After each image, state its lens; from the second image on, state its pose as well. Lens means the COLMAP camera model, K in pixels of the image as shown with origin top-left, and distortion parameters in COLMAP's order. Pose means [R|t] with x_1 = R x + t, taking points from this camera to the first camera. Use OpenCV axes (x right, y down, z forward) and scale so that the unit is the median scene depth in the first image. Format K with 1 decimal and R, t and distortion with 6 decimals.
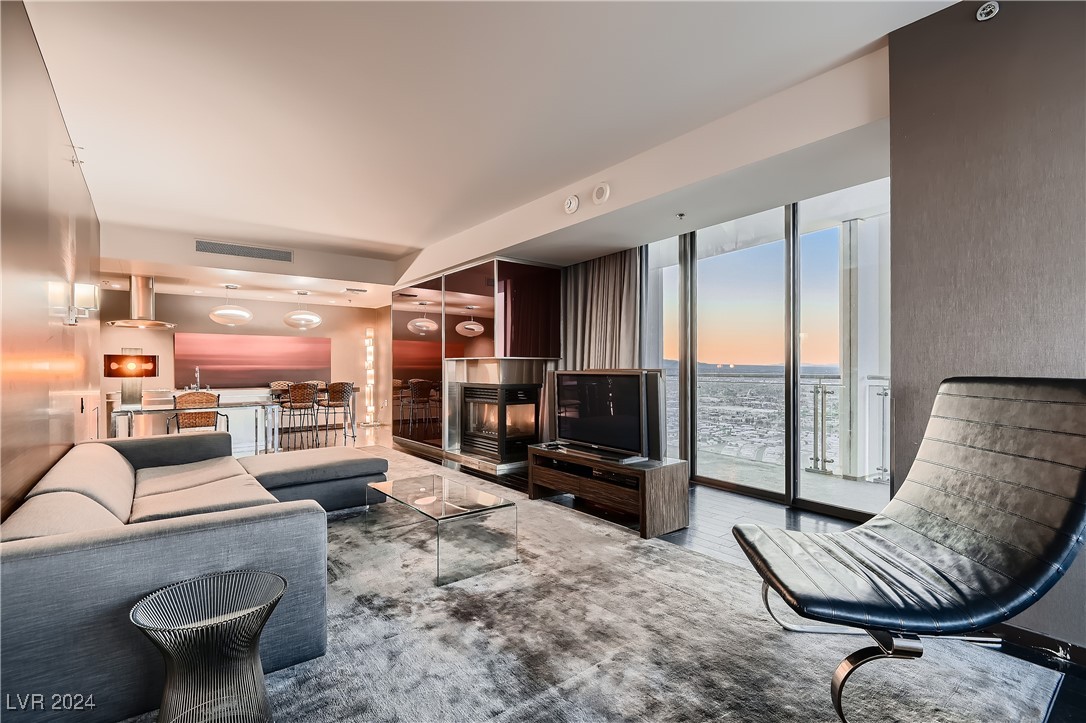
lens RADIAL K [[502.6, 0, 547.9], [0, 502.6, 370.8], [0, 0, 1]] dist [0.001960, 0.000102]
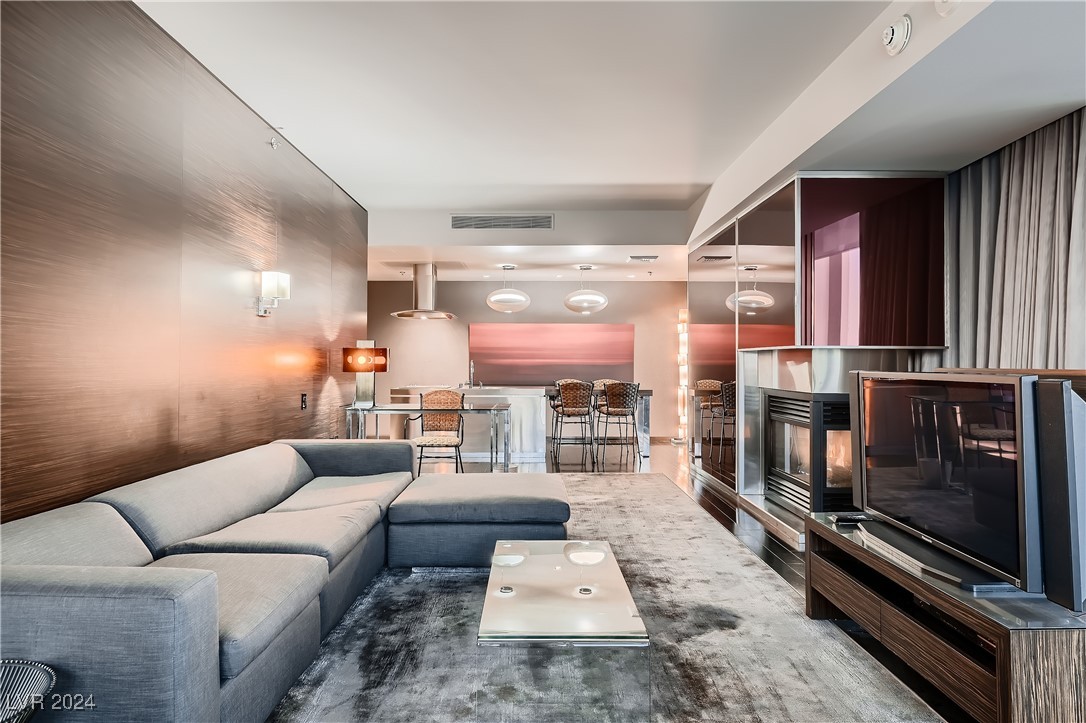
lens RADIAL K [[657.0, 0, 537.1], [0, 657.0, 354.7], [0, 0, 1]] dist [-0.001197, -0.001479]
pose [[0.778982, -0.003415, -0.627036, 0.116917], [-0.008356, 0.999840, -0.015826, -0.002044], [0.626990, 0.017568, 0.778829, 0.189906]]
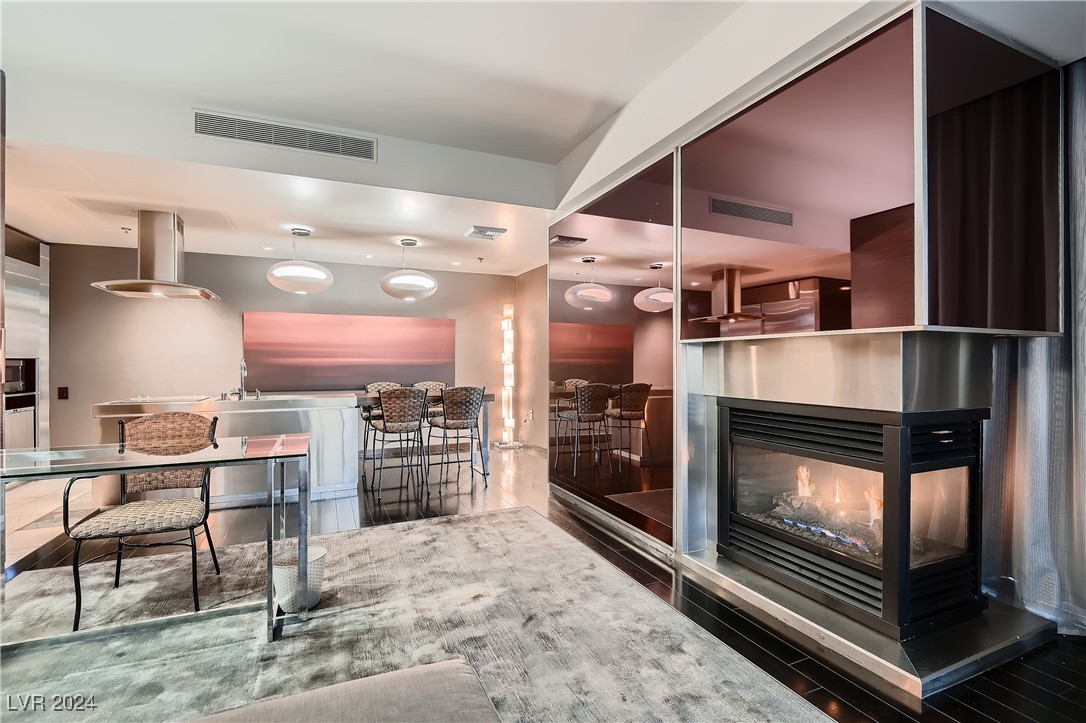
lens RADIAL K [[485.5, 0, 543.0], [0, 485.5, 361.5], [0, 0, 1]] dist [-0.000531, -0.000322]
pose [[0.967467, -0.000713, -0.252998, -0.211277], [-0.001207, 0.999972, -0.007432, -0.002639], [0.252996, 0.007496, 0.967438, 0.557826]]
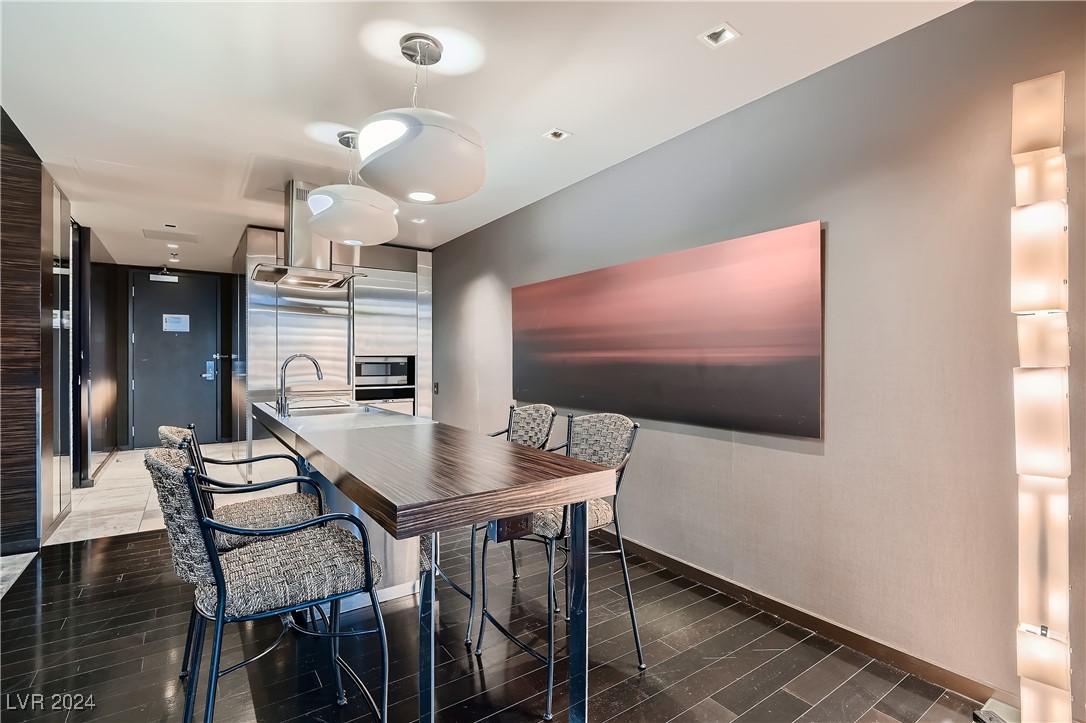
lens RADIAL K [[493.8, 0, 543.8], [0, 493.8, 357.7], [0, 0, 1]] dist [-0.000511, -0.000420]
pose [[-0.066343, 0.001722, -0.997795, -0.310704], [-0.001020, 0.999998, 0.001794, -0.009884], [0.997796, 0.001137, -0.066341, 1.315937]]
